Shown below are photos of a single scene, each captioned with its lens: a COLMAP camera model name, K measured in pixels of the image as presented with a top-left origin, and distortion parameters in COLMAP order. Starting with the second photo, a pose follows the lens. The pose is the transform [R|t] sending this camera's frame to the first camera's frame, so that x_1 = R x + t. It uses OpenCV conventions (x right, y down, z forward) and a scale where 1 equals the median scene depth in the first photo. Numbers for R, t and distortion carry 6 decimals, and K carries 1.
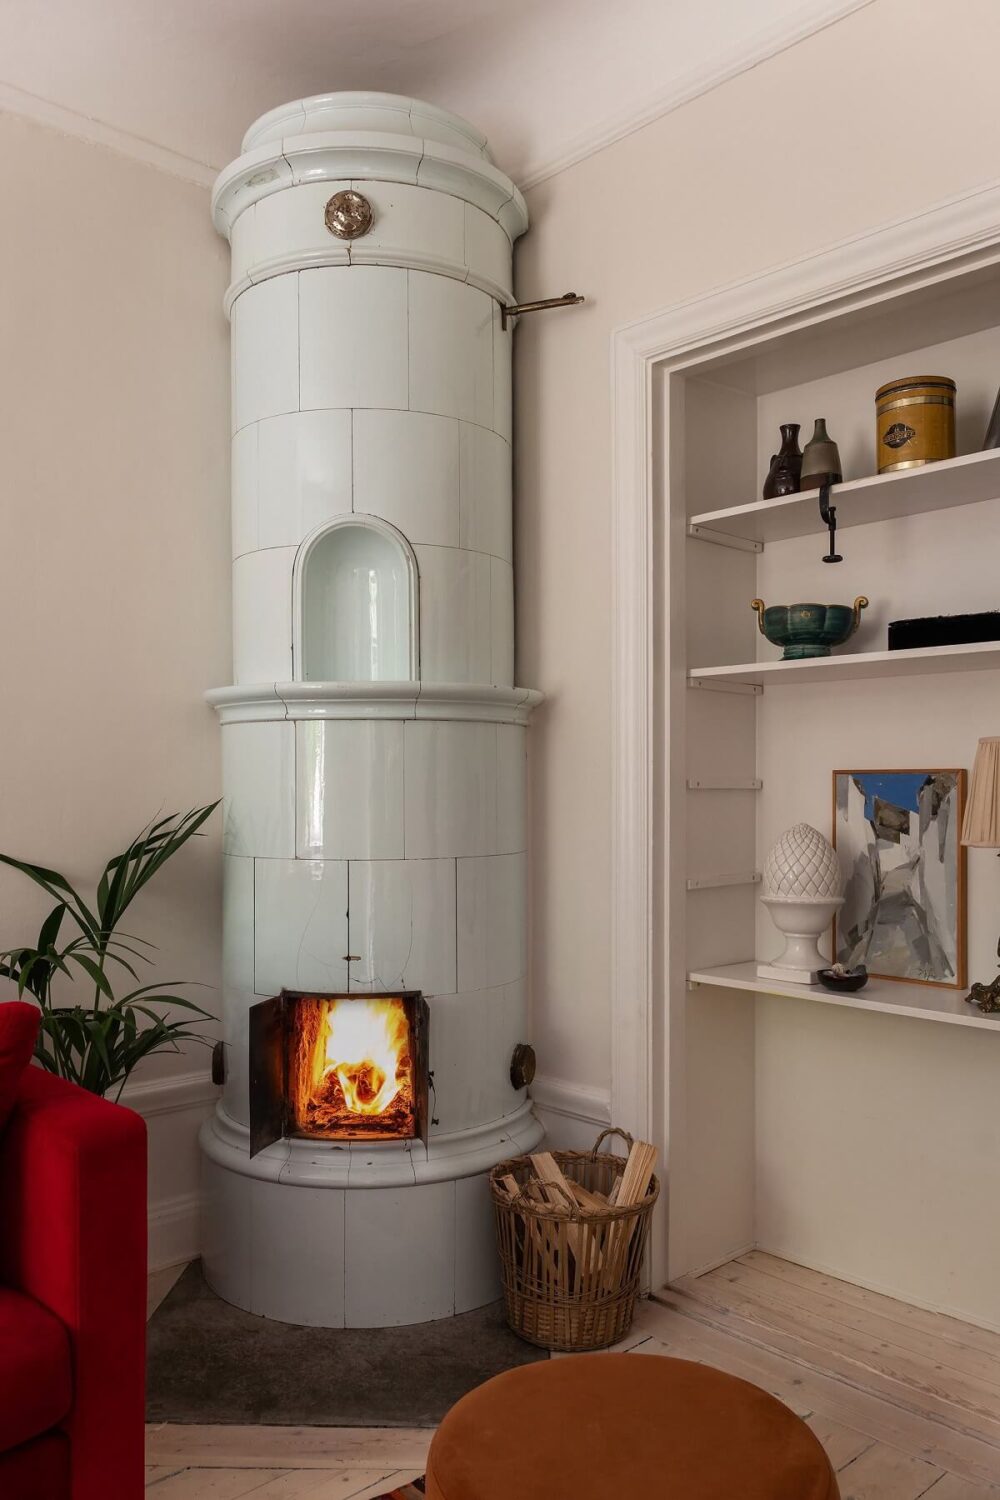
lens RADIAL K [[1068.2, 0, 484.5], [0, 1068.2, 772.5], [0, 0, 1]] dist [-0.015670, 0.012705]
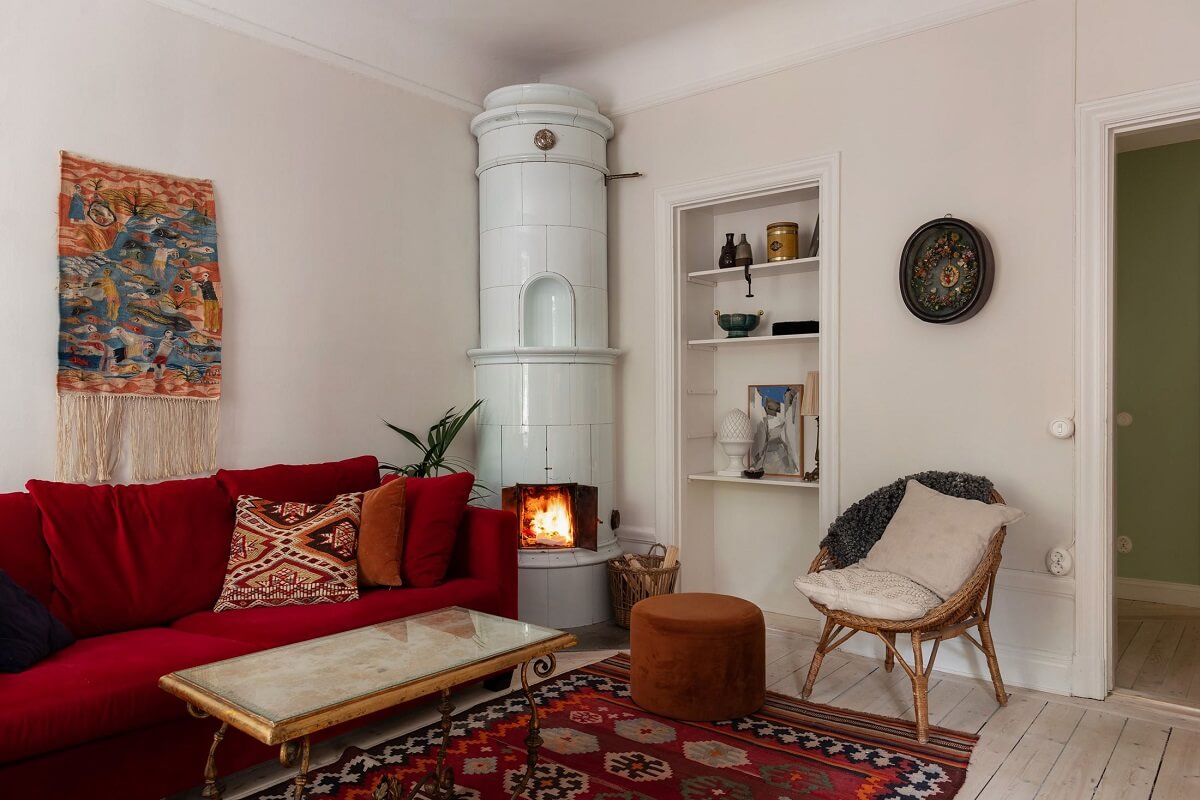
lens RADIAL K [[854.5, 0, 595.2], [0, 854.5, 404.5], [0, 0, 1]] dist [-0.015670, 0.012705]
pose [[0.984181, -0.007238, 0.177017, -0.333434], [0.005507, 0.999932, 0.010269, 0.019157], [-0.177079, -0.009132, 0.984154, -0.772934]]
